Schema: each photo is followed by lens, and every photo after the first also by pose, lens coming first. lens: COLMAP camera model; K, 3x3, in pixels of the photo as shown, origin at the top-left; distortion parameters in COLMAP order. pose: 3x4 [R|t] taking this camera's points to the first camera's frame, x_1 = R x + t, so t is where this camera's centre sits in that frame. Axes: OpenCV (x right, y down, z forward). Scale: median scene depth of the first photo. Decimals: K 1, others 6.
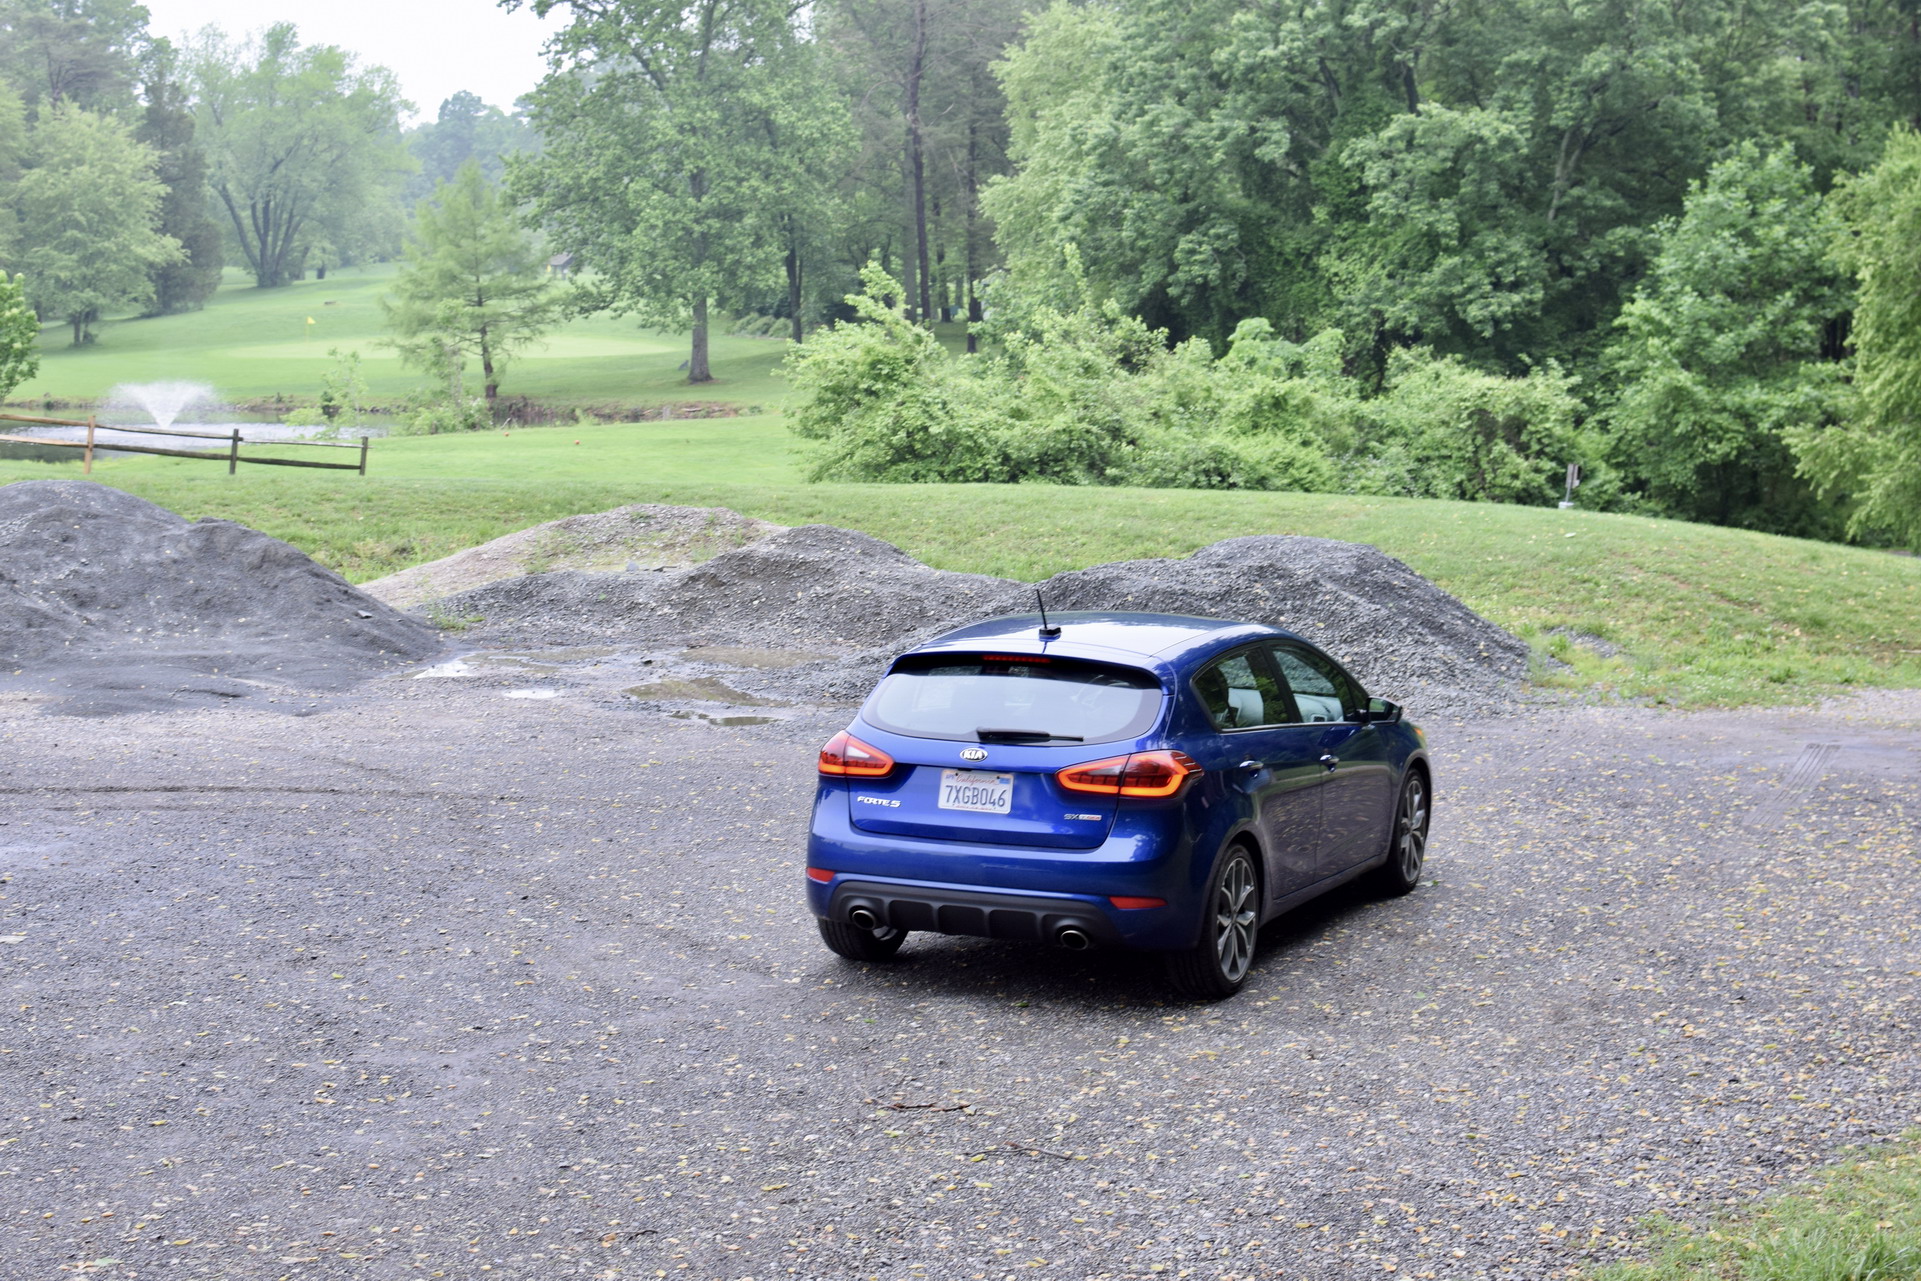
lens RADIAL K [[2934.2, 0, 972.2], [0, 2934.2, 623.4], [0, 0, 1]] dist [-0.146677, 0.000000]
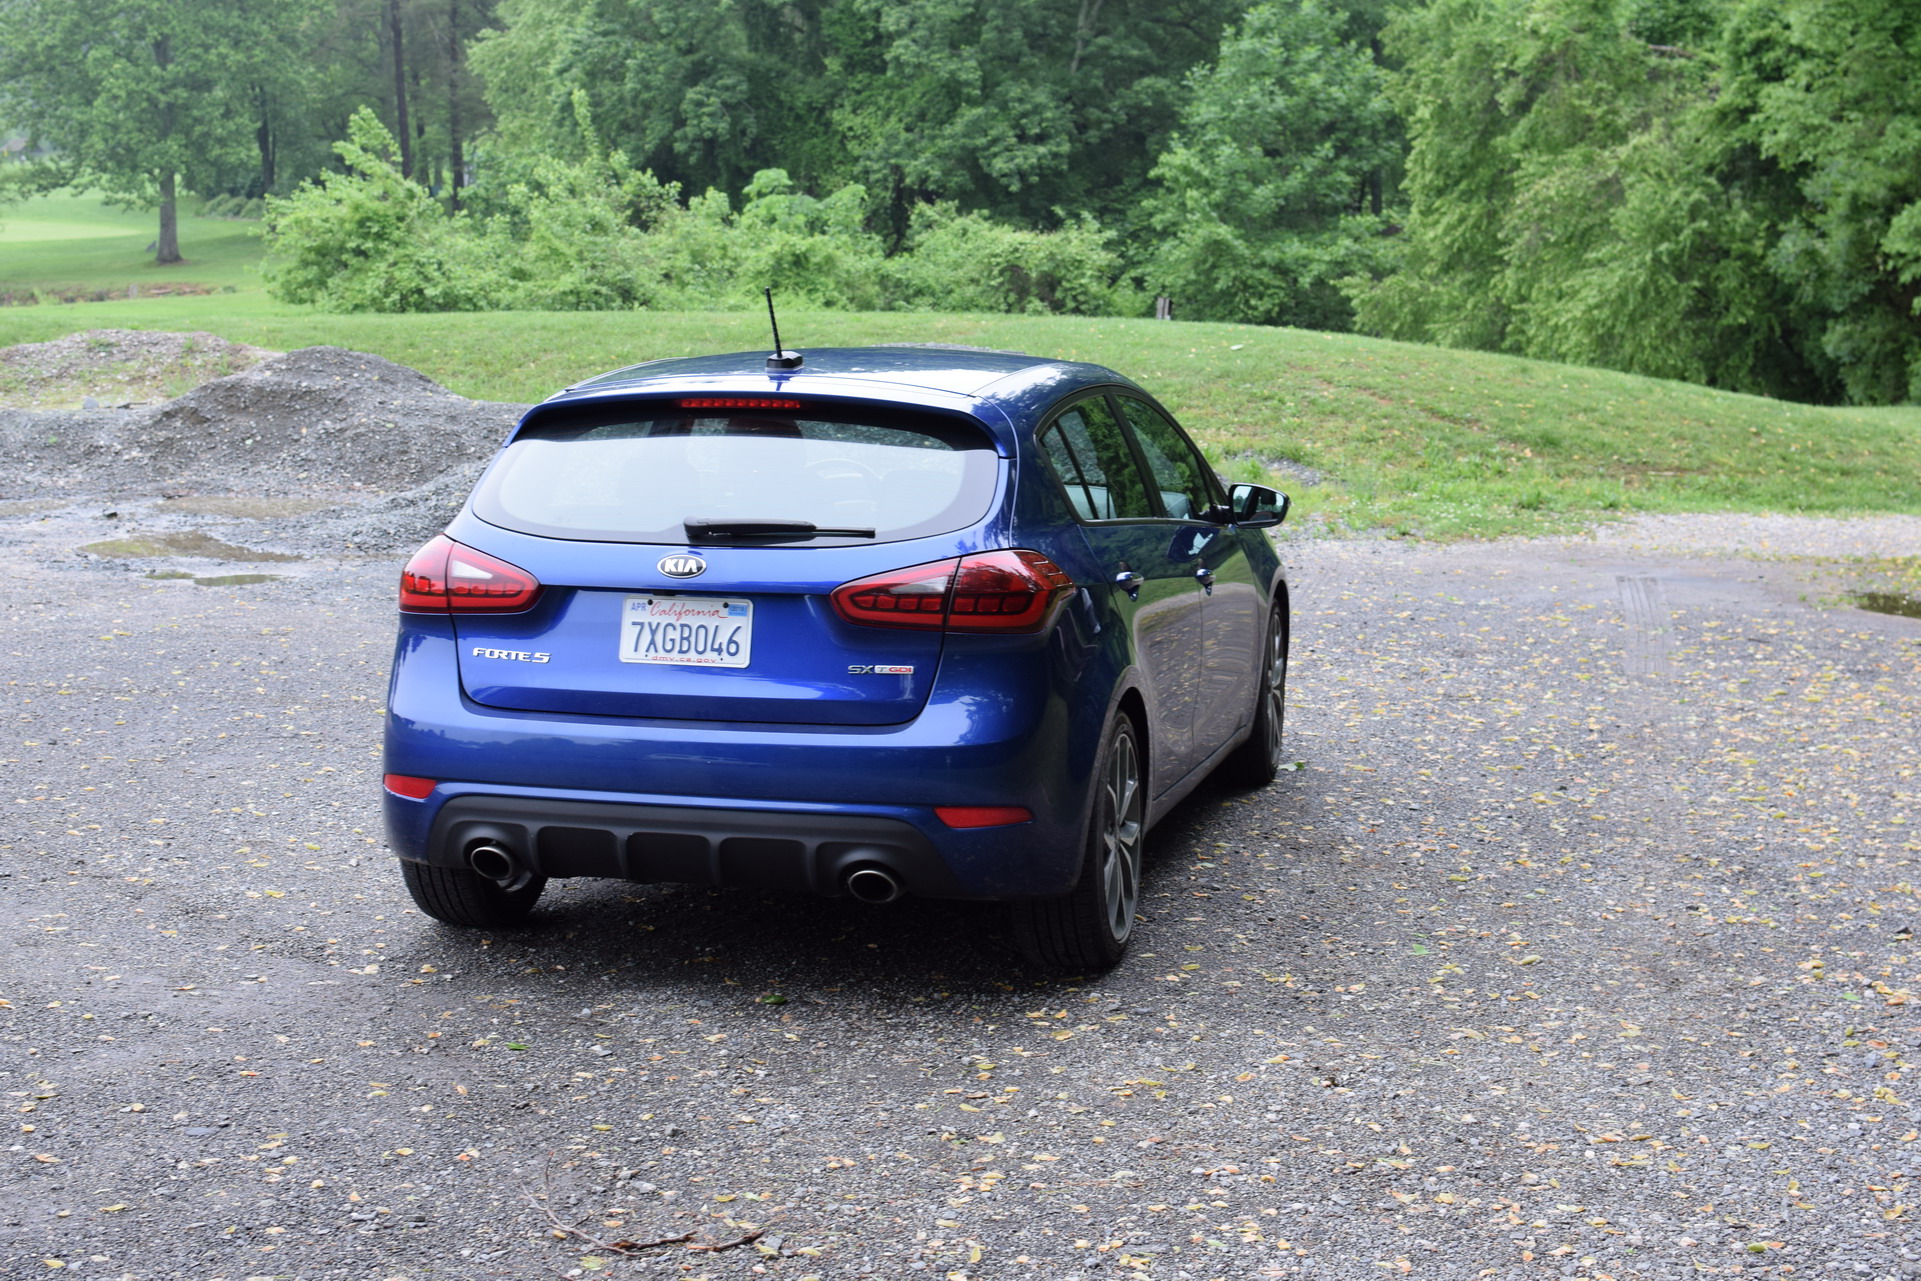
lens RADIAL K [[2934.2, 0, 961.4], [0, 2934.2, 627.7], [0, 0, 1]] dist [-0.146677, 0.000000]
pose [[0.985057, -0.027353, 0.170042, -0.019189], [0.020804, 0.998976, 0.040182, 0.015652], [-0.170967, -0.036044, 0.984617, 0.193118]]
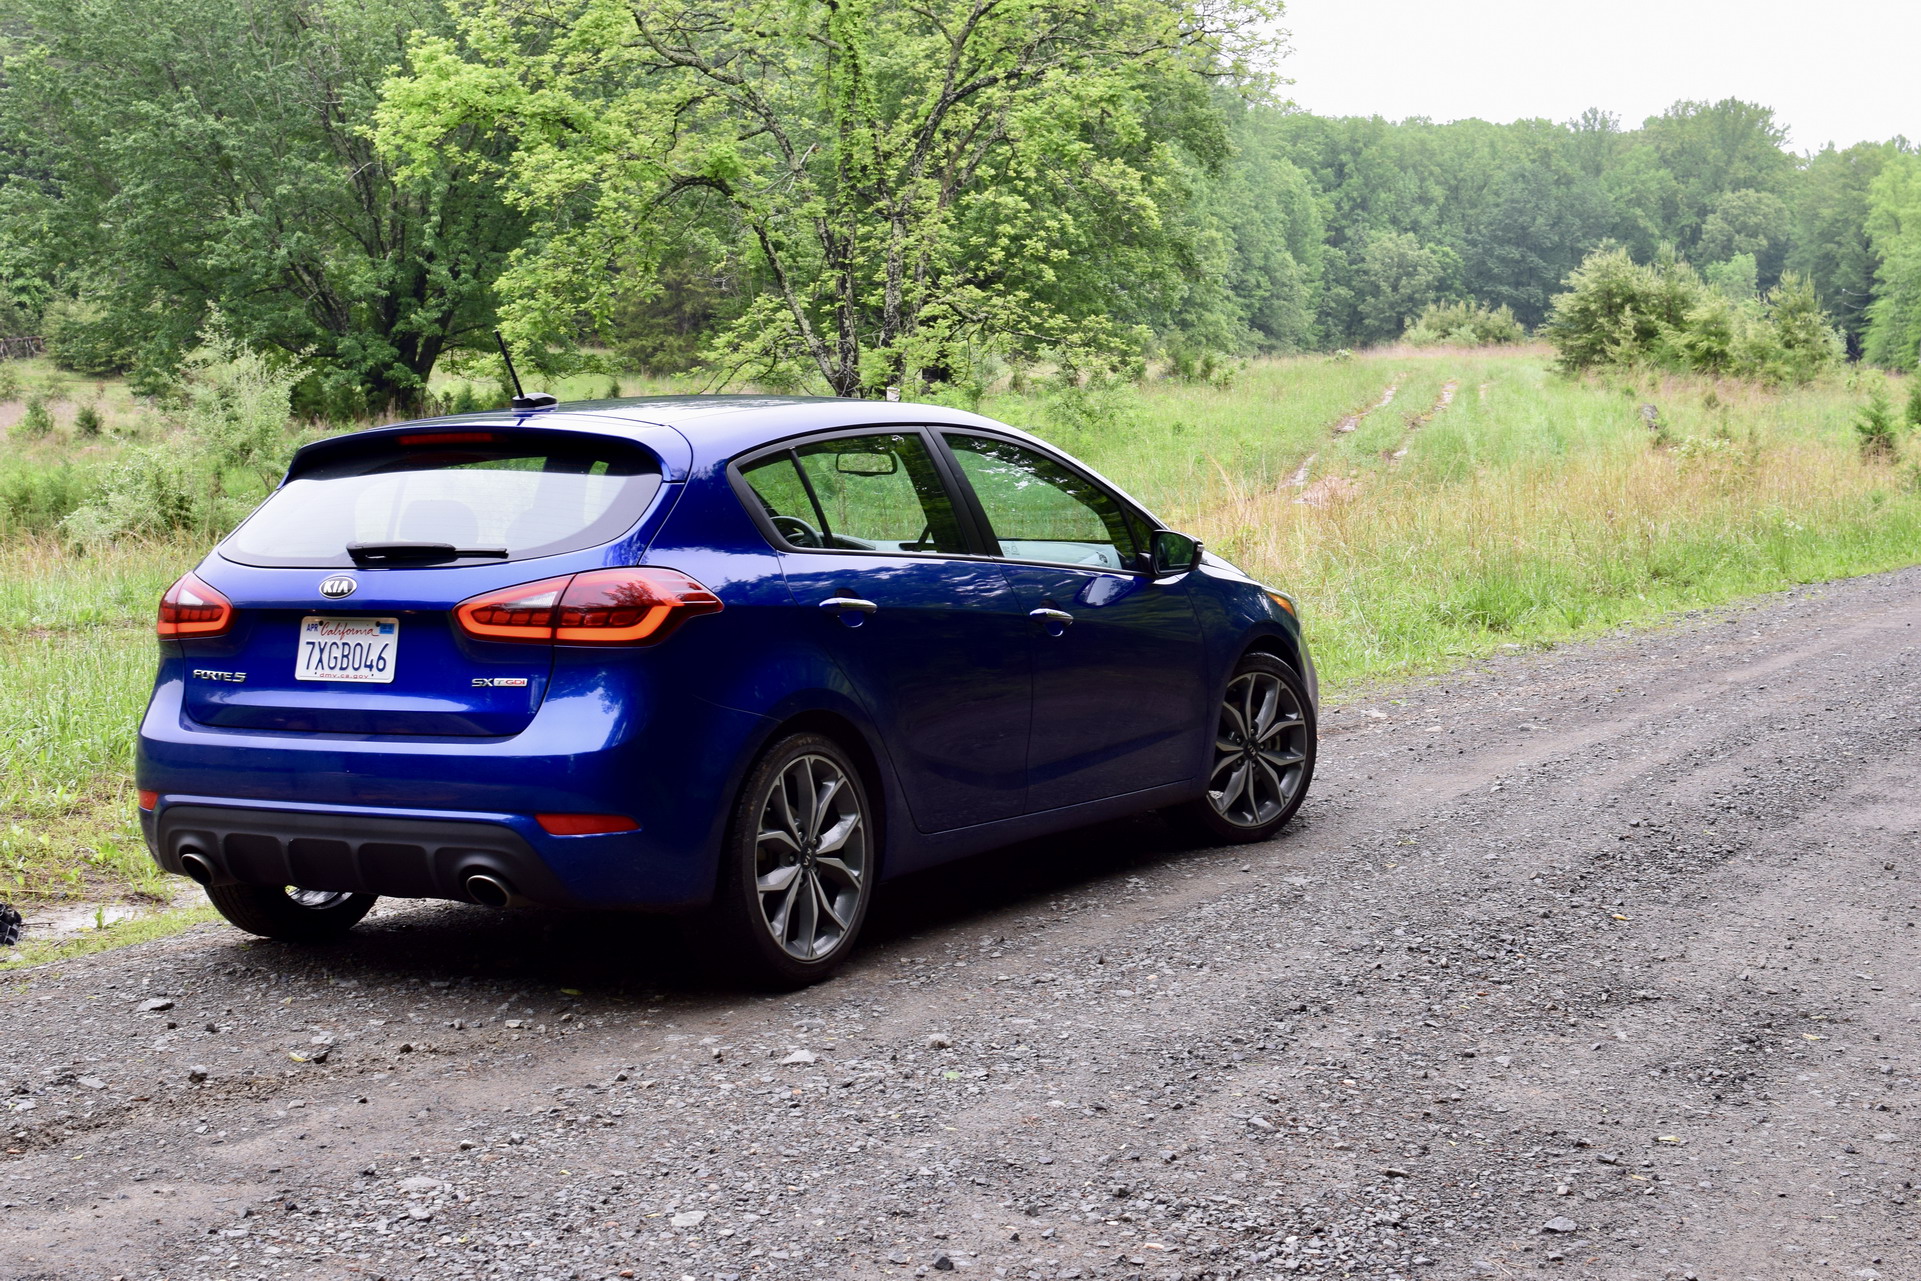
lens RADIAL K [[2934.2, 0, 967.1], [0, 2934.2, 624.7], [0, 0, 1]] dist [-0.146677, 0.000000]
pose [[0.994179, -0.031938, -0.102897, 0.084926], [0.030067, 0.999354, -0.019678, 0.030415], [0.103459, 0.016470, 0.994497, 0.187162]]
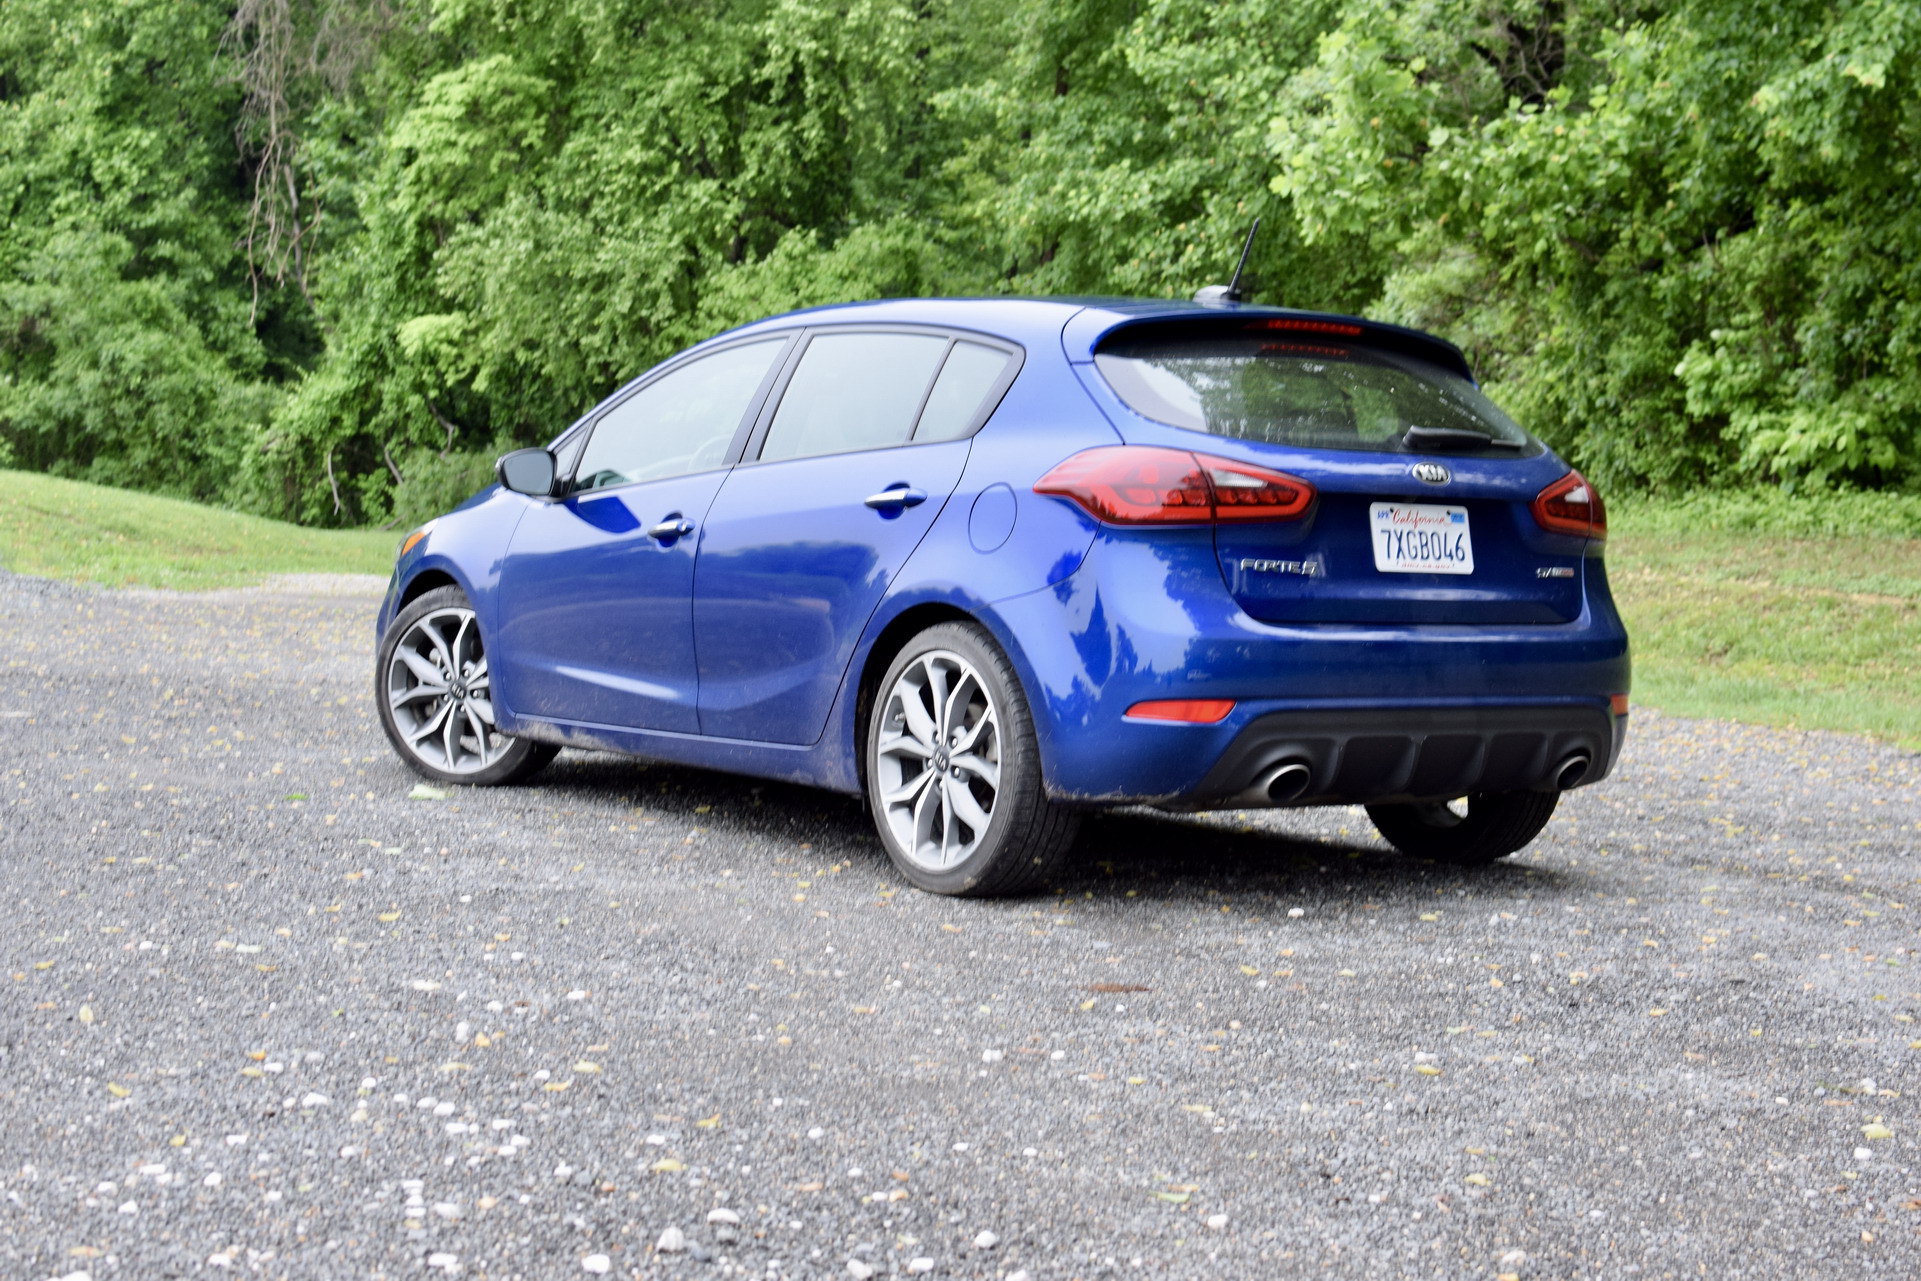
lens RADIAL K [[2934.2, 0, 1029.4], [0, 2934.2, 621.7], [0, 0, 1]] dist [-0.146677, 0.000000]
pose [[0.493605, -0.030724, 0.869143, -0.241520], [0.041366, 0.999074, 0.011824, 0.028559], [-0.868702, 0.030117, 0.494419, 0.350520]]
